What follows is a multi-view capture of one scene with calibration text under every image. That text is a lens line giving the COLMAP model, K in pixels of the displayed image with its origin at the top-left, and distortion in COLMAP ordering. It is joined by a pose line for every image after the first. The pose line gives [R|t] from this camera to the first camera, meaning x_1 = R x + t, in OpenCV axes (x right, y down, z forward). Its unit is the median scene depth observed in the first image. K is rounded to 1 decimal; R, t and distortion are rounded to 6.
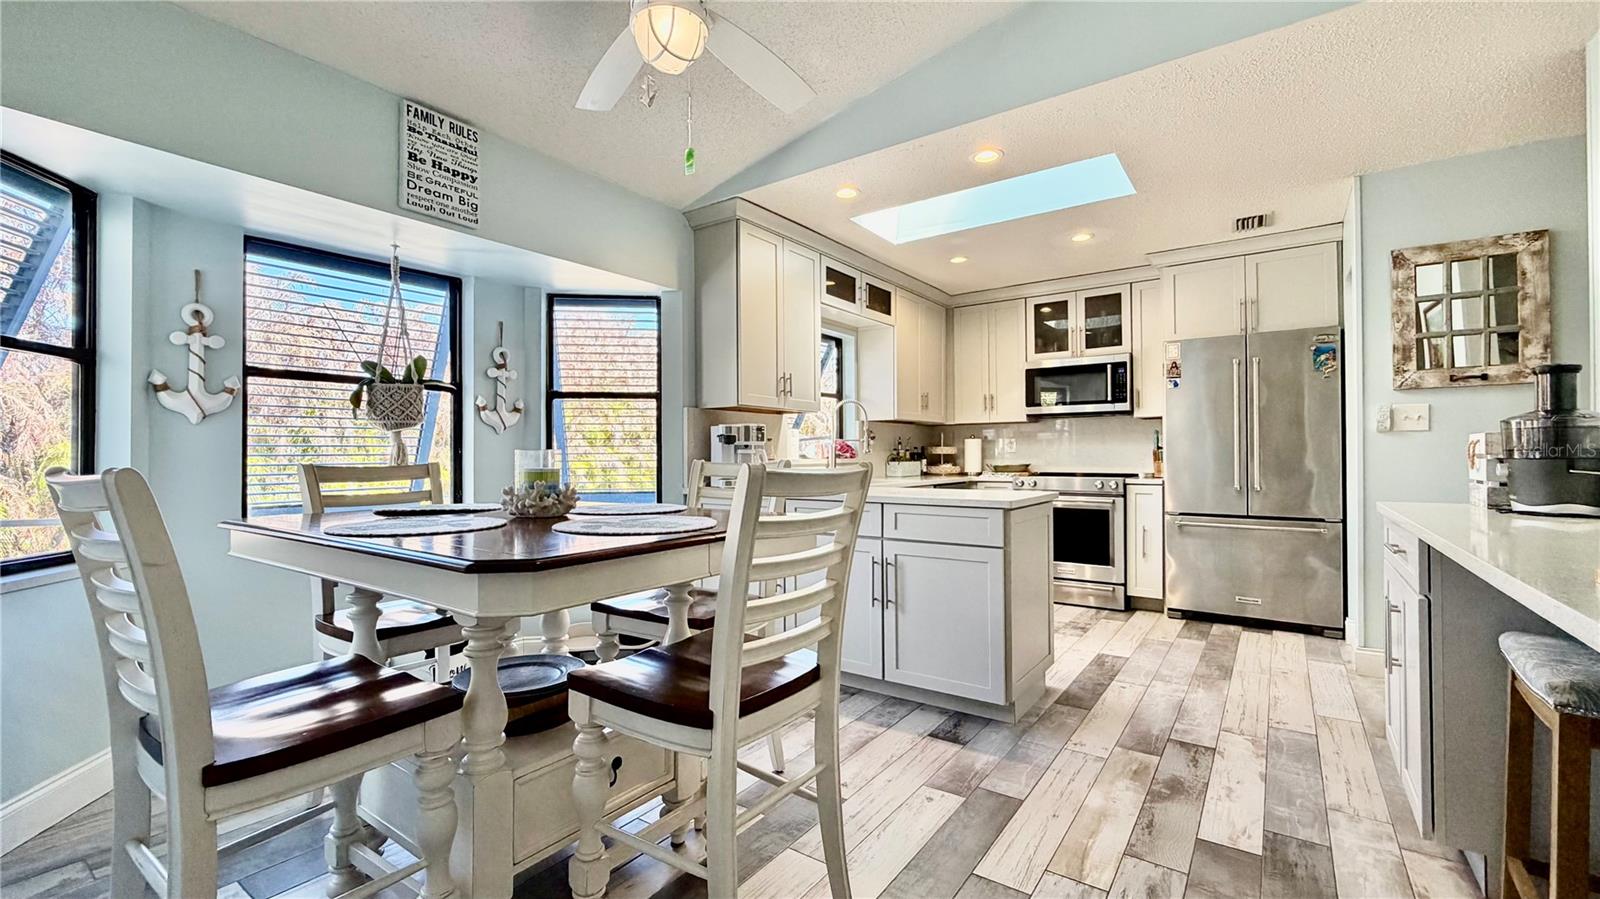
lens RADIAL K [[681.2, 0, 800.0], [0, 681.2, 449.5], [0, 0, 1]] dist [0.008238, -0.000079]
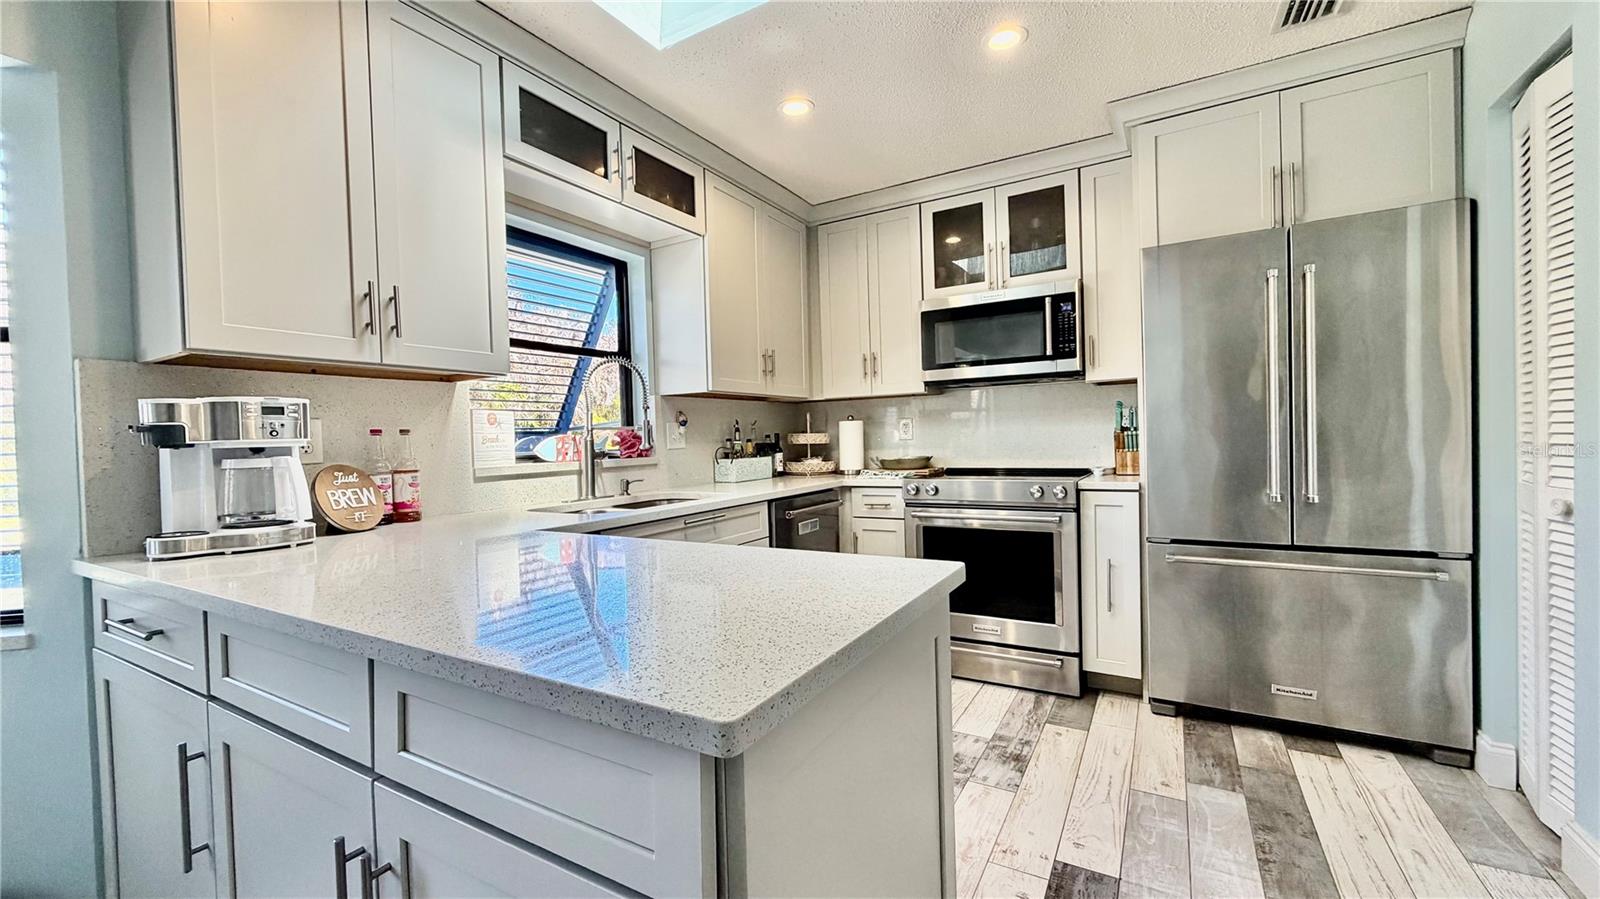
lens RADIAL K [[635.1, 0, 800.0], [0, 635.1, 449.5], [0, 0, 1]] dist [-0.001191, -0.000067]
pose [[0.995582, -0.025790, 0.090281, 0.170609], [0.023387, 0.999346, 0.027565, -0.006586], [-0.090933, -0.025332, 0.995535, 0.437659]]
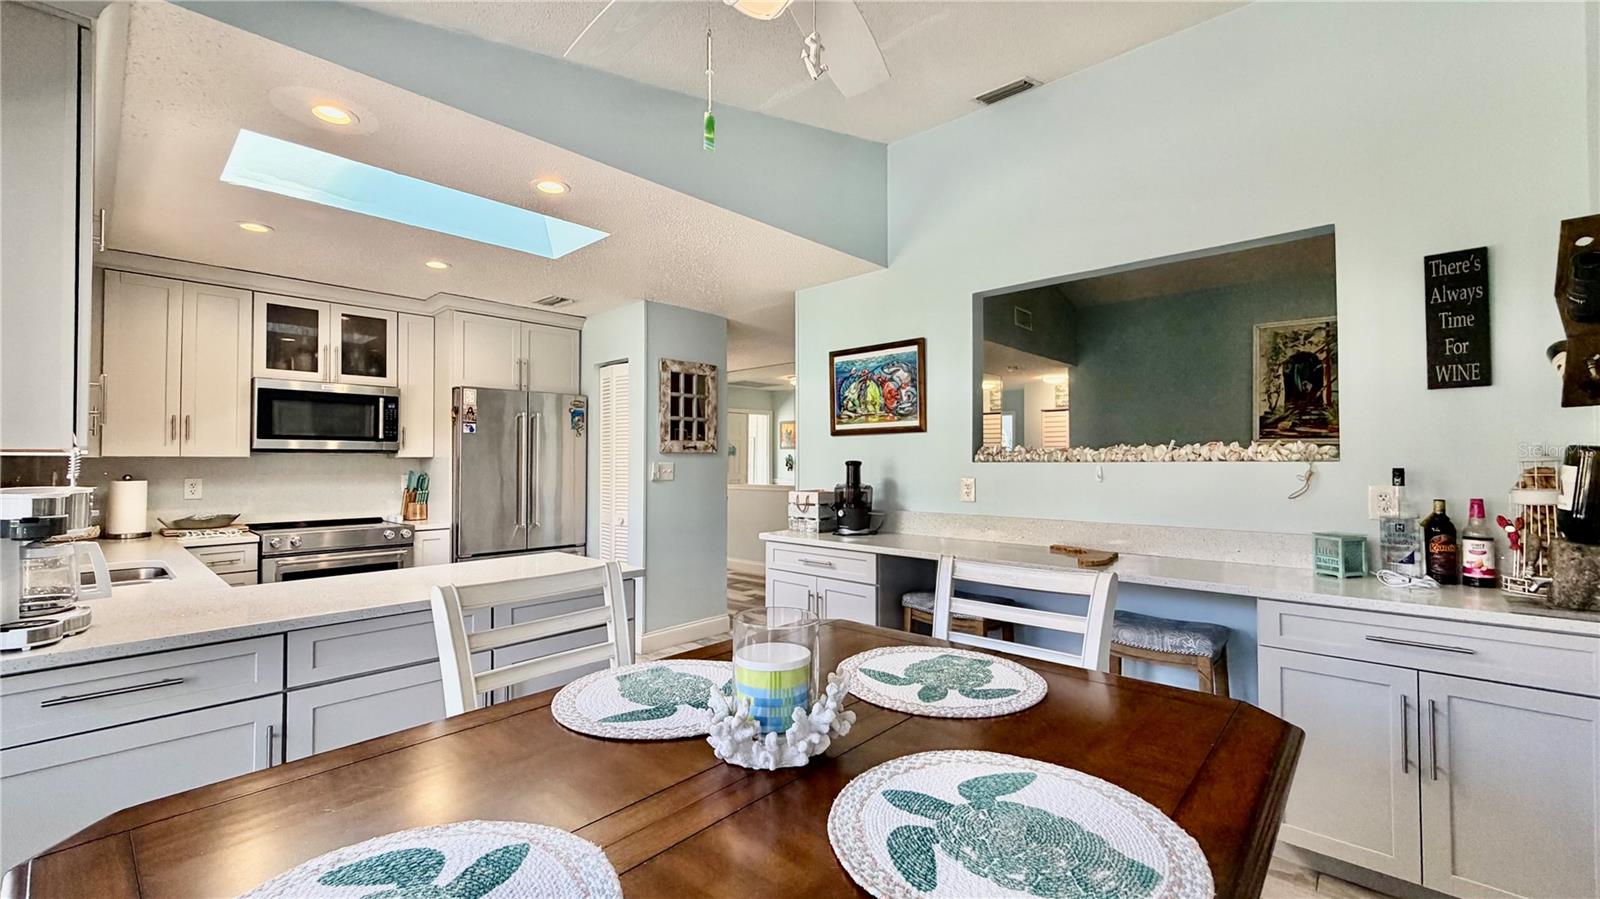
lens RADIAL K [[658.8, 0, 800.0], [0, 658.8, 449.5], [0, 0, 1]] dist [-0.000891, -0.000037]
pose [[0.116325, 0.023921, 0.992923, -0.335878], [-0.009079, 0.999694, -0.023021, -0.042520], [-0.993170, -0.006336, 0.116506, 0.357942]]
